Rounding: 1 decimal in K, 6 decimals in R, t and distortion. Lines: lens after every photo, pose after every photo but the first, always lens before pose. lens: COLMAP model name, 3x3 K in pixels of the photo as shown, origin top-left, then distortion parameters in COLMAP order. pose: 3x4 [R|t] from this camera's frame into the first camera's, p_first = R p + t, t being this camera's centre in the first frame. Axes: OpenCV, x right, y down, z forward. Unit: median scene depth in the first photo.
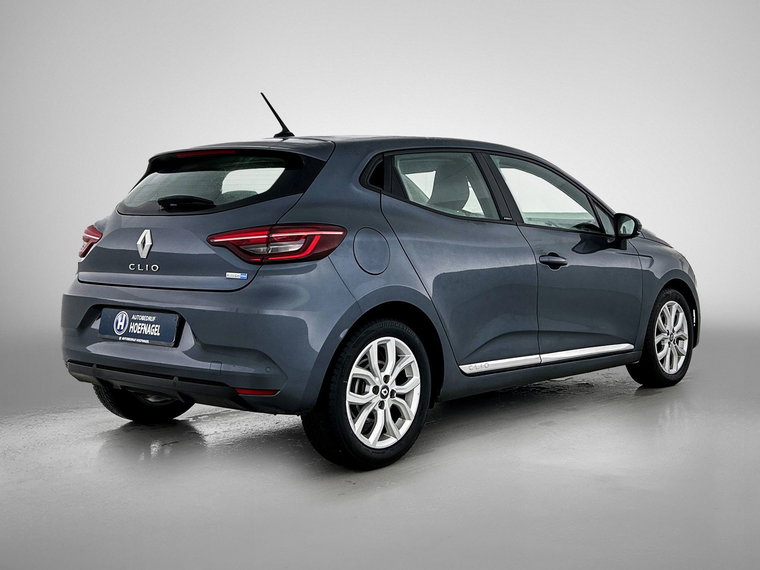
lens RADIAL K [[586.3, 0, 383.3], [0, 586.3, 287.2], [0, 0, 1]] dist [0.023659, -0.017873]
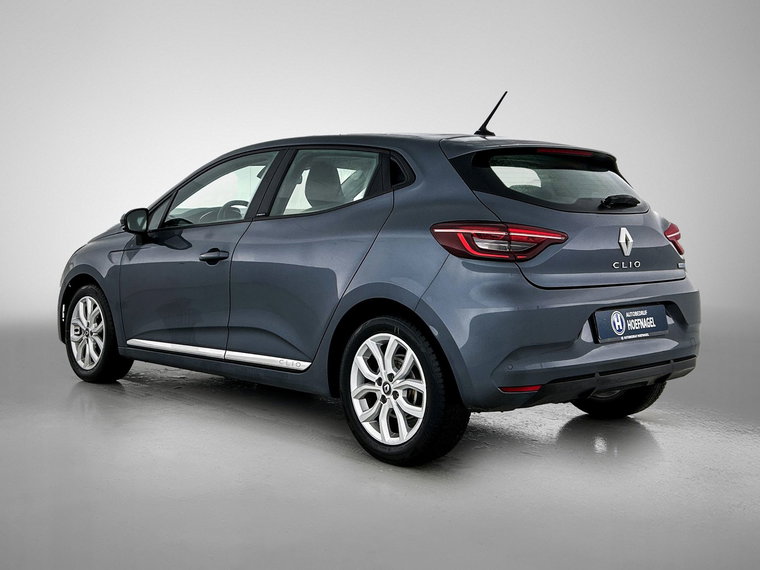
lens RADIAL K [[586.3, 0, 382.8], [0, 586.3, 283.2], [0, 0, 1]] dist [0.023659, -0.017873]
pose [[0.570882, -0.086678, 0.816444, -1.468196], [0.086342, 0.995236, 0.045287, -0.083897], [-0.816480, 0.044640, 0.575646, 0.755200]]
